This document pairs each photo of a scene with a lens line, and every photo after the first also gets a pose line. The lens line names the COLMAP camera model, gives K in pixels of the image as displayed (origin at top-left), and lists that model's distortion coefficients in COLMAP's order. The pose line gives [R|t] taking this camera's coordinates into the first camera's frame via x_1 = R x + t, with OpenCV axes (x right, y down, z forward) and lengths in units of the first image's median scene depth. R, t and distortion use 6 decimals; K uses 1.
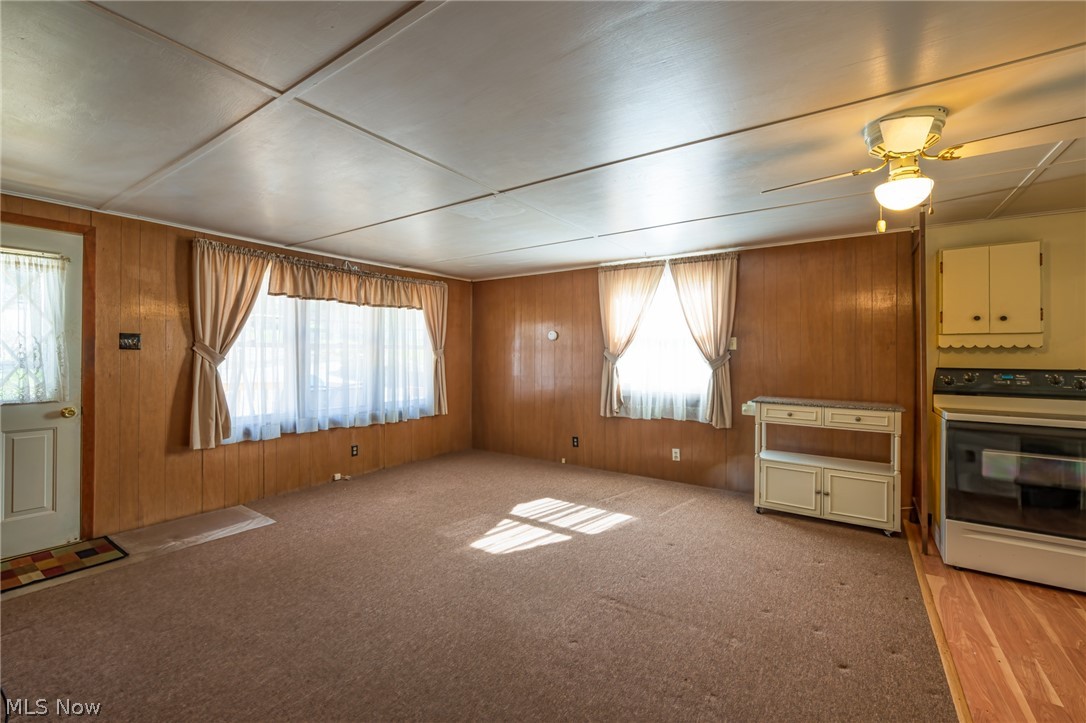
lens RADIAL K [[450.7, 0, 542.0], [0, 450.7, 349.5], [0, 0, 1]] dist [-0.001159, -0.000011]
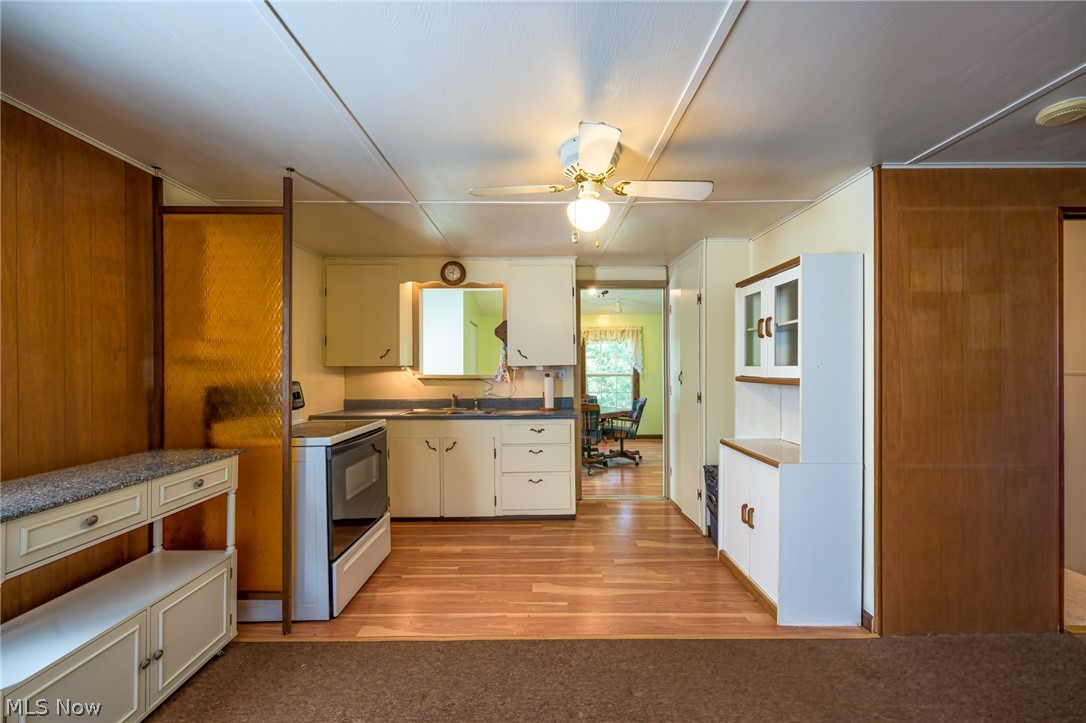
lens RADIAL K [[429.9, 0, 548.8], [0, 429.9, 367.1], [0, 0, 1]] dist [-0.000470, -0.000186]
pose [[-0.565232, -0.002850, 0.824927, 0.008804], [-0.004285, 0.999991, 0.000519, 0.005645], [-0.824921, -0.003242, -0.565239, 0.840542]]
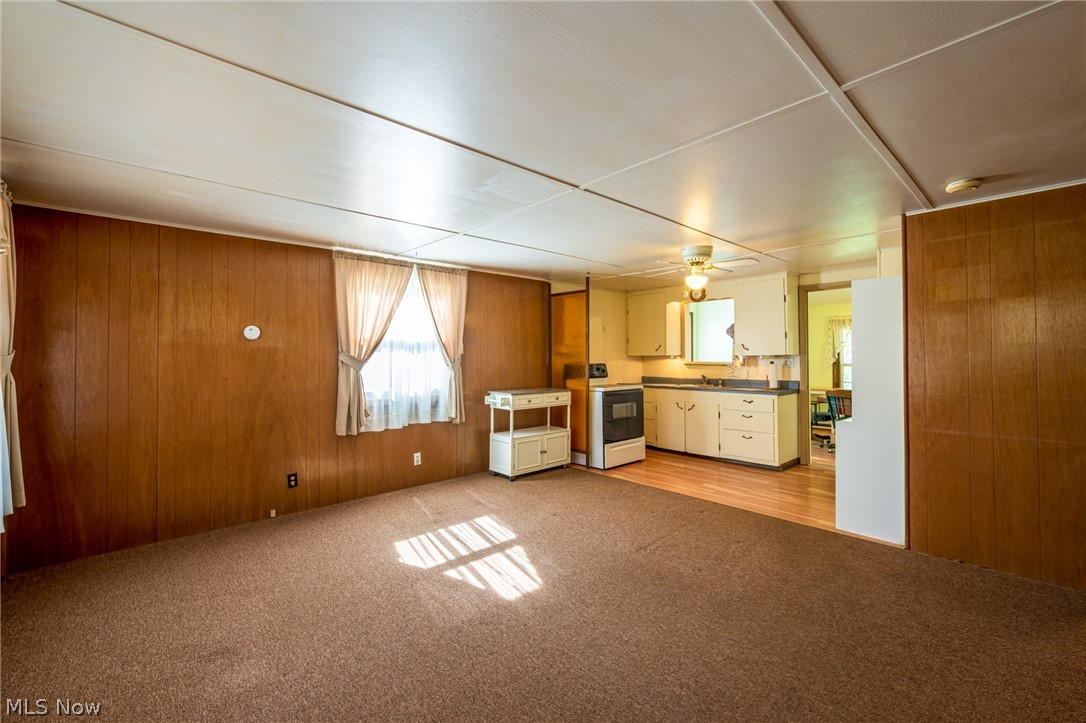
lens RADIAL K [[453.7, 0, 524.4], [0, 453.7, 351.7], [0, 0, 1]] dist [0.024986, 0.000019]
pose [[0.256927, 0.005079, 0.966417, -0.759478], [-0.002547, 0.999986, -0.004579, -0.000598], [-0.966427, -0.001286, 0.256937, 0.628244]]
